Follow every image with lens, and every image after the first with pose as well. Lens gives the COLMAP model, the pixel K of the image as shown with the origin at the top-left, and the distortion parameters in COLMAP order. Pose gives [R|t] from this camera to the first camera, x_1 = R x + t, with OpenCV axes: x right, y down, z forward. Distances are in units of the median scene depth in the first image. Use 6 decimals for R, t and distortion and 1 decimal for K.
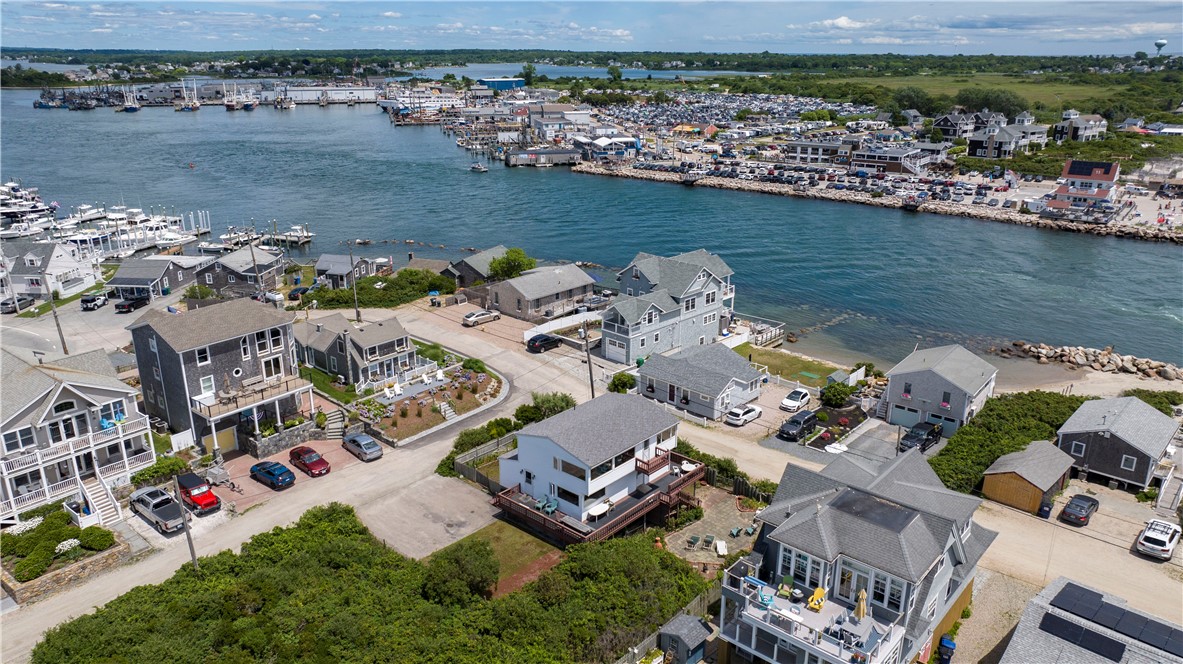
lens RADIAL K [[826.8, 0, 597.3], [0, 826.8, 330.8], [0, 0, 1]] dist [-0.029663, 0.018418]
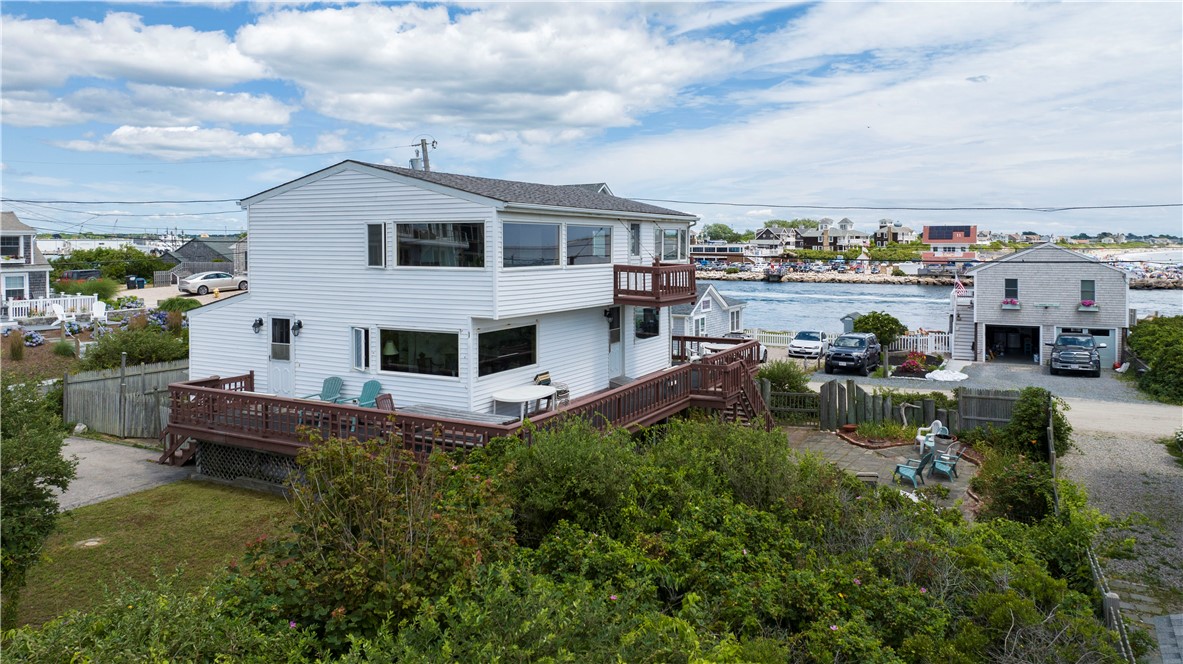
lens RADIAL K [[849.1, 0, 599.7], [0, 849.1, 268.8], [0, 0, 1]] dist [-0.020792, 0.007384]
pose [[0.970306, -0.005774, 0.241812, -0.025268], [0.075877, 0.956519, -0.281627, 0.144509], [-0.229671, 0.291612, 0.928554, 0.384171]]
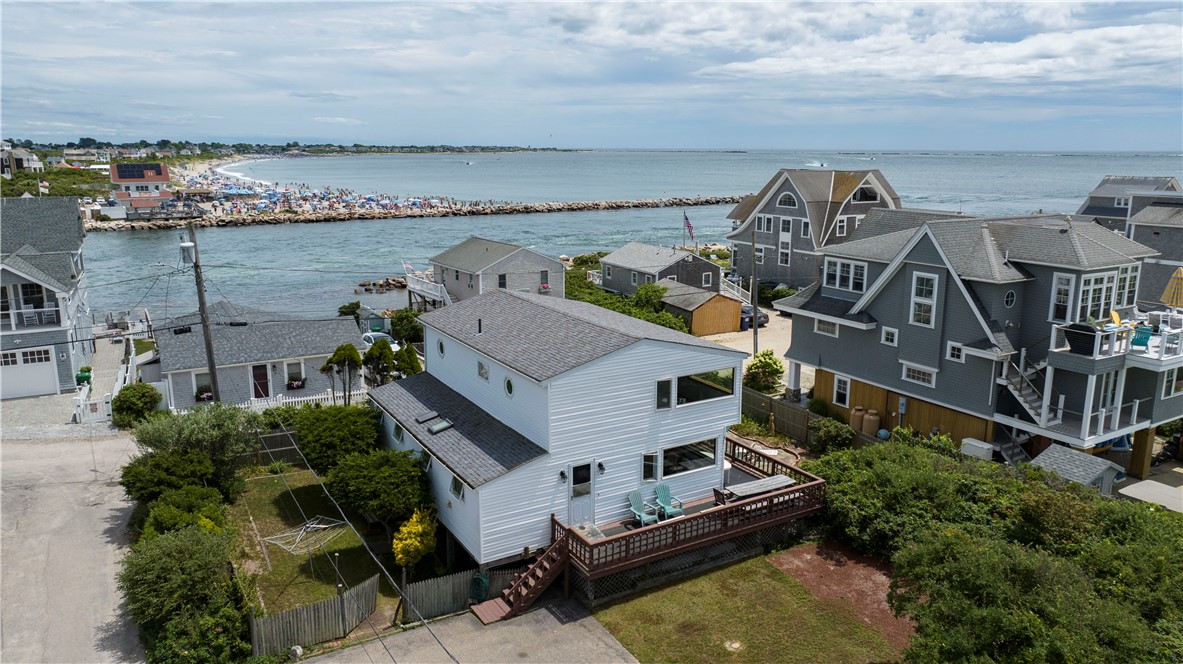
lens RADIAL K [[831.6, 0, 591.5], [0, 831.6, 332.0], [0, 0, 1]] dist [-0.032873, 0.034953]
pose [[0.301464, -0.203023, 0.931612, -0.250335], [0.299676, 0.947729, 0.109562, 0.039661], [-0.905160, 0.246152, 0.346547, 0.483230]]
